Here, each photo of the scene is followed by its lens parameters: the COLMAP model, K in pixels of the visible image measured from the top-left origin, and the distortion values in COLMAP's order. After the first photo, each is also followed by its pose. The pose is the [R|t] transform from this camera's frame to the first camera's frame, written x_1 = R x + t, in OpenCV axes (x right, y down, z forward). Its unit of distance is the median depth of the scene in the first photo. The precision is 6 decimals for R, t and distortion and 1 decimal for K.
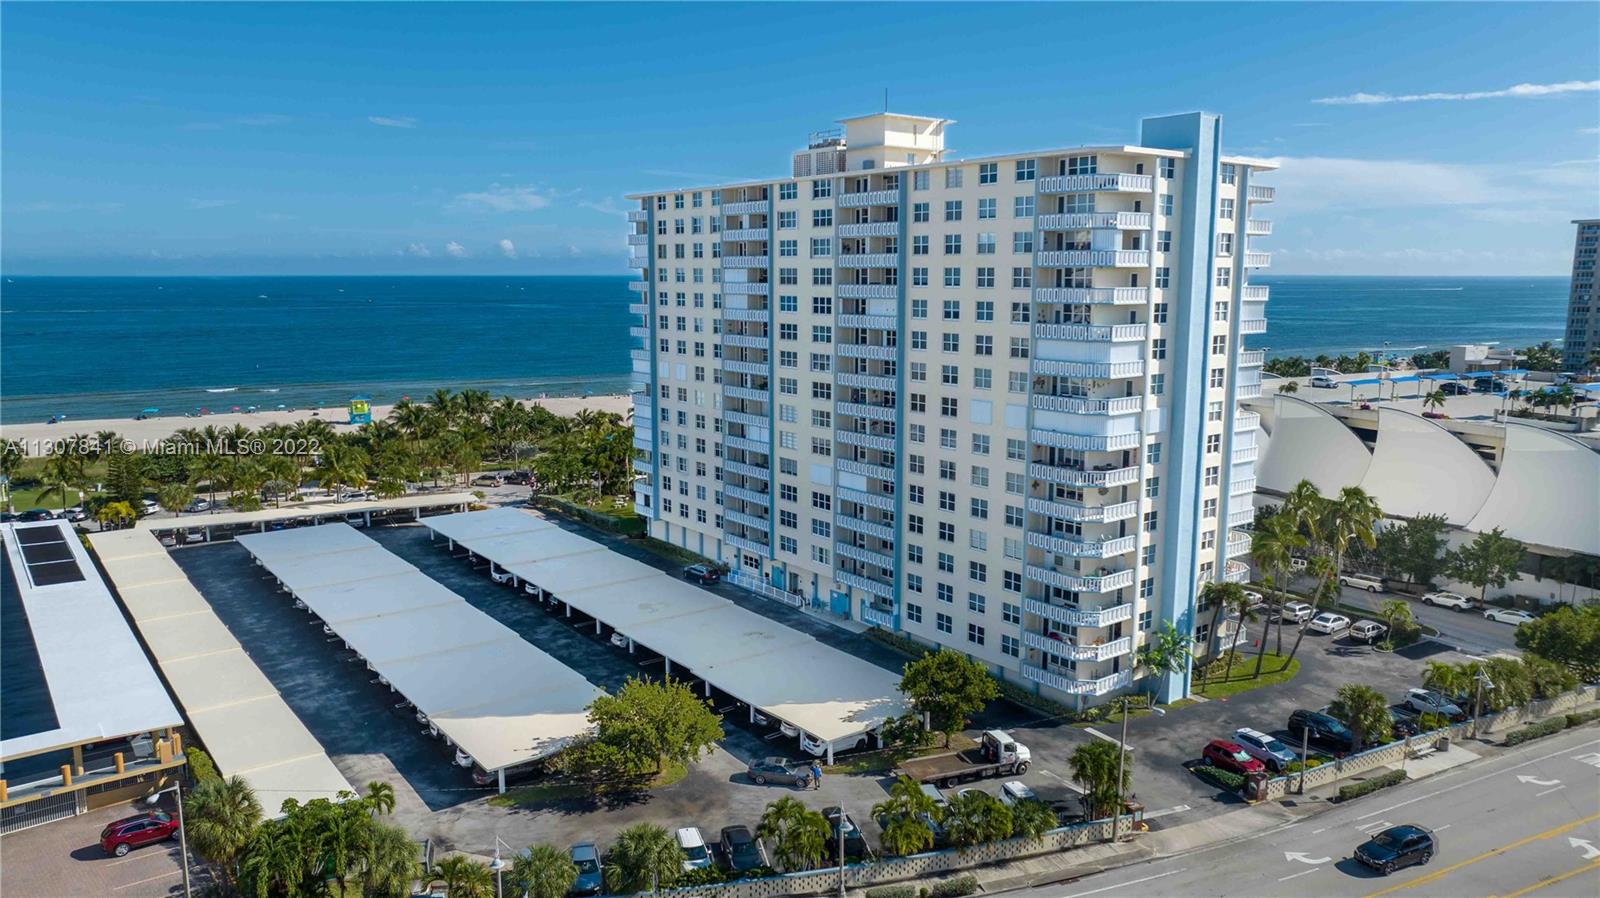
lens RADIAL K [[1139.9, 0, 797.8], [0, 1139.9, 463.7], [0, 0, 1]] dist [-0.032248, 0.061375]
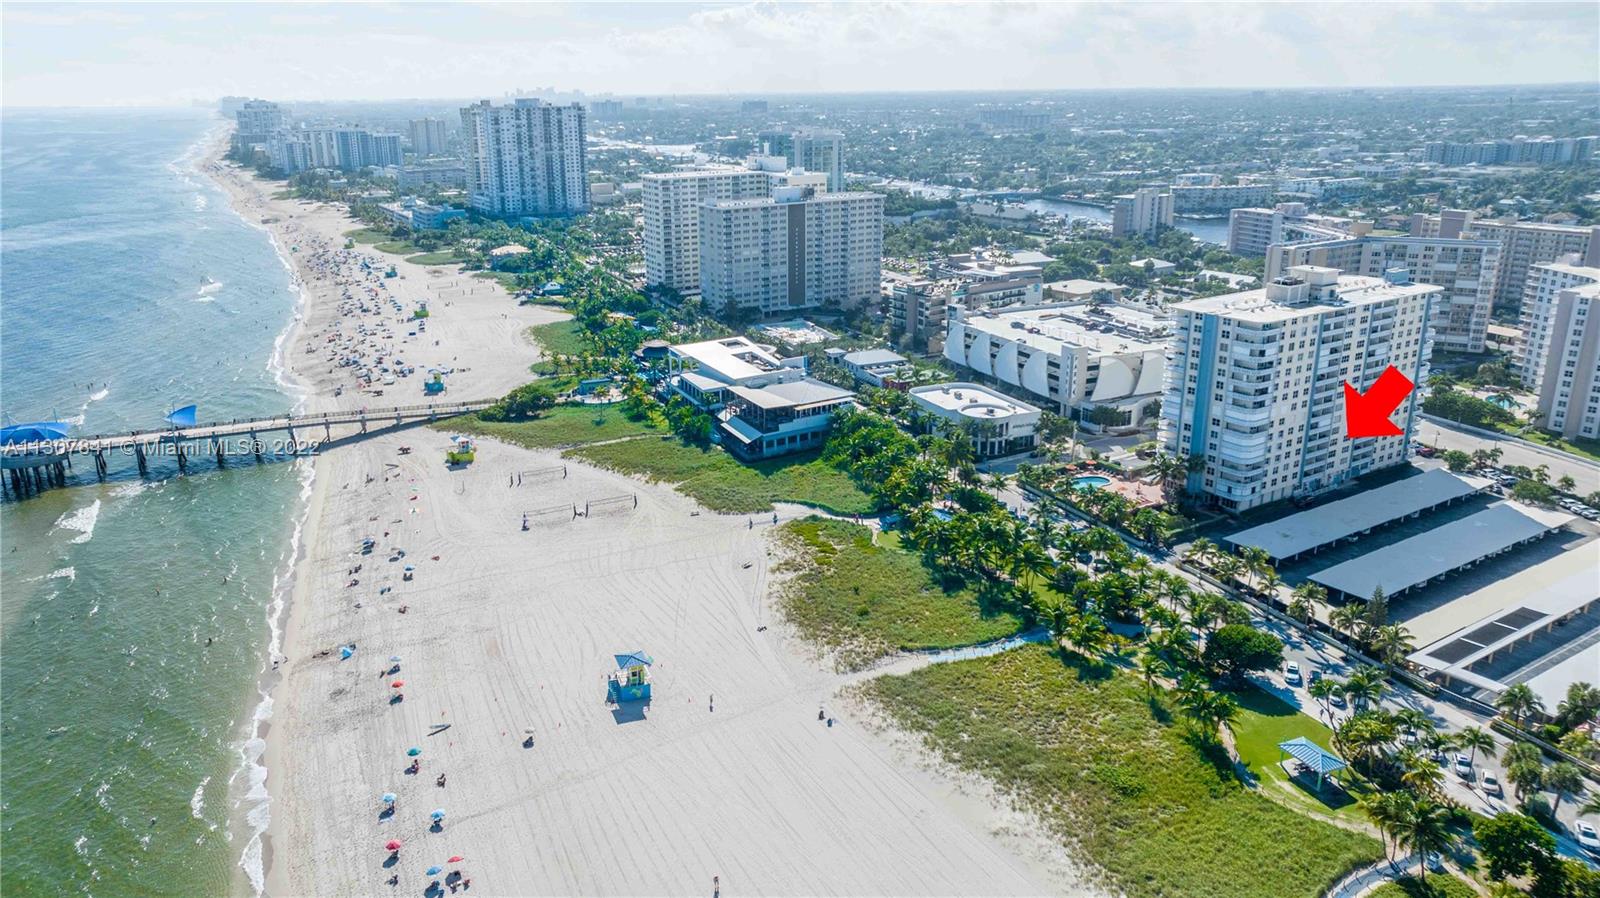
lens RADIAL K [[1153.6, 0, 750.0], [0, 1153.6, 447.4], [0, 0, 1]] dist [-0.021412, 0.005290]
pose [[0.076363, -0.294235, 0.952678, -2.023961], [0.182204, 0.943497, 0.276794, -0.718564], [-0.980291, 0.152445, 0.125659, 1.672809]]
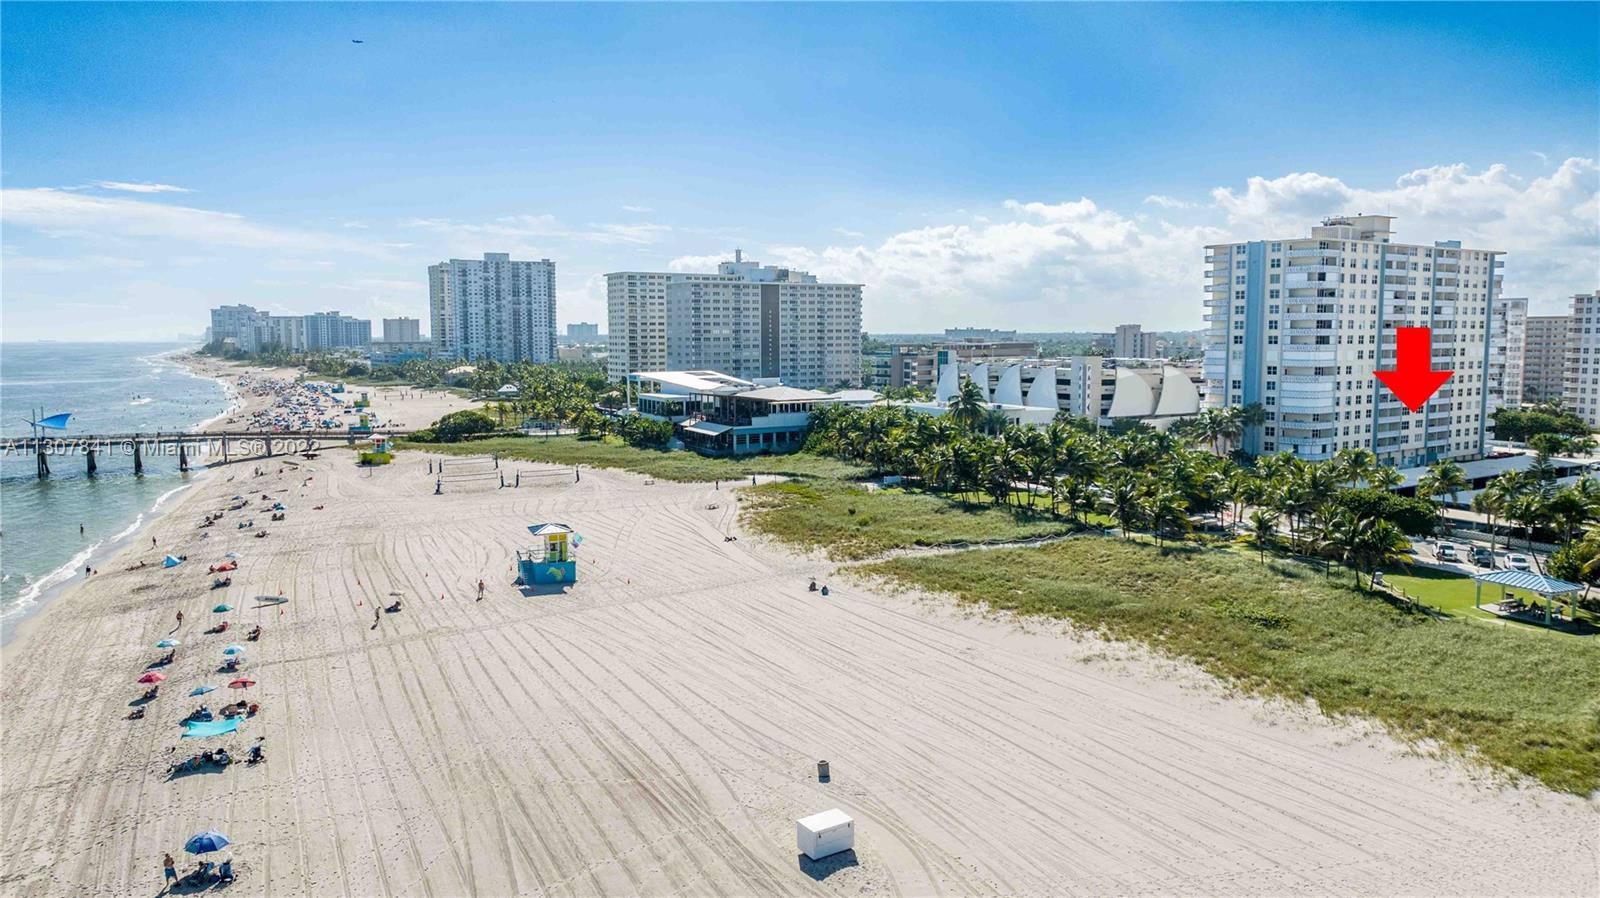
lens RADIAL K [[1153.6, 0, 750.0], [0, 1153.6, 447.4], [0, 0, 1]] dist [-0.021412, 0.005290]
pose [[0.052926, -0.095384, 0.994033, -1.774168], [0.175749, 0.980780, 0.084755, -0.241845], [-0.983011, 0.170215, 0.068673, 1.773272]]
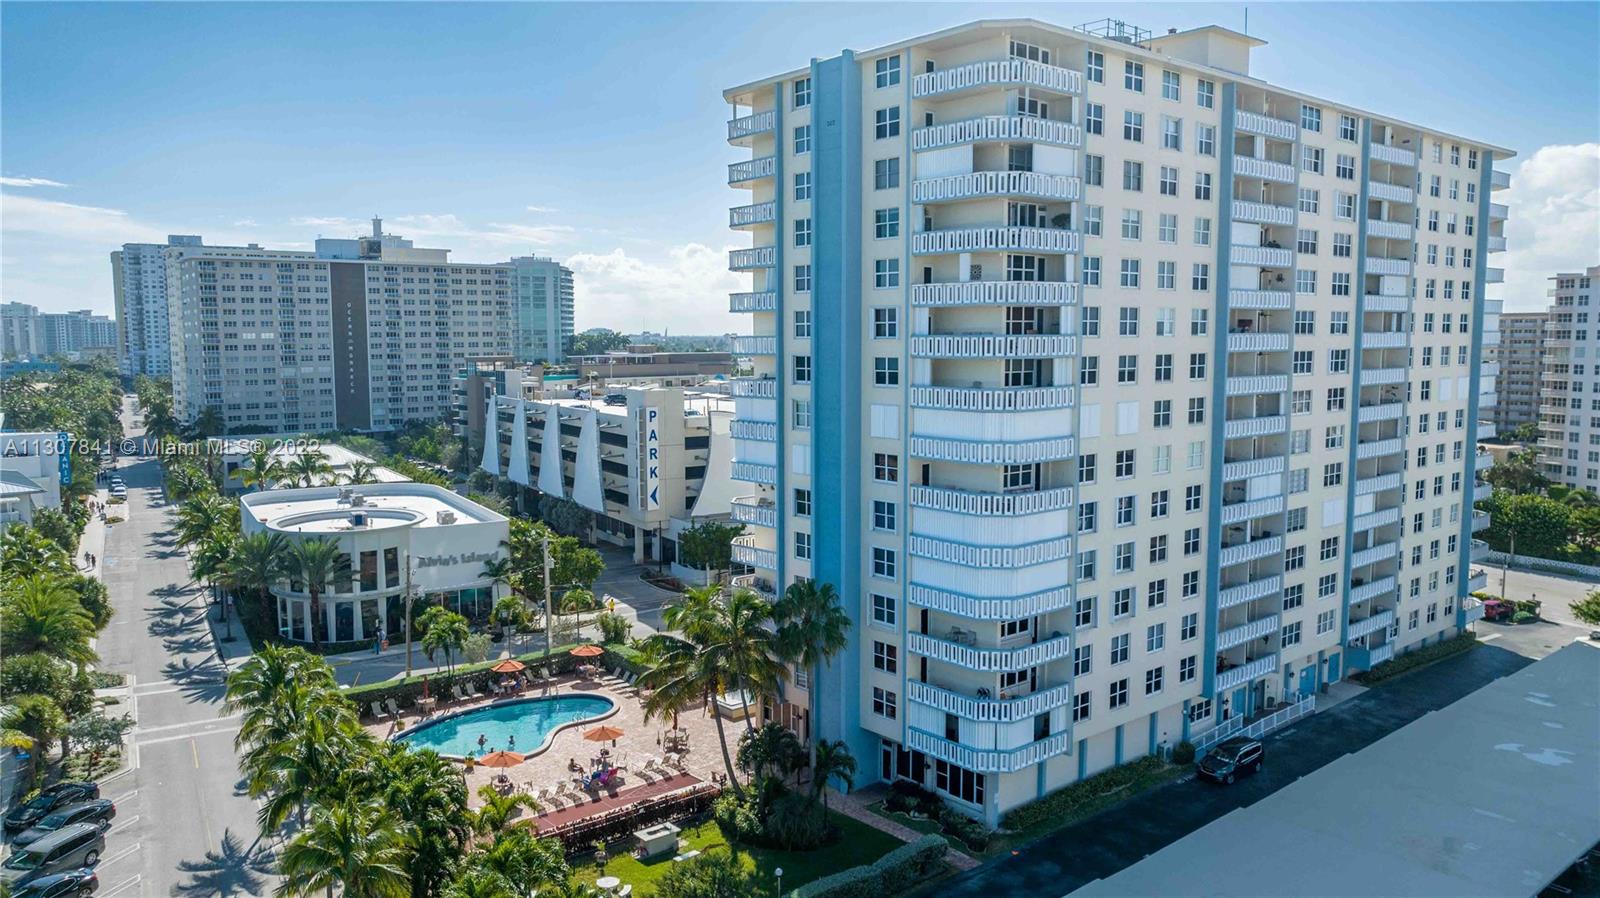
lens RADIAL K [[1155.4, 0, 739.4], [0, 1155.4, 451.2], [0, 0, 1]] dist [0.002349, -0.062617]
pose [[-0.026776, -0.098202, 0.994806, -0.621819], [0.176670, 0.979033, 0.101401, -0.152072], [-0.983906, 0.178468, -0.008865, 1.209171]]
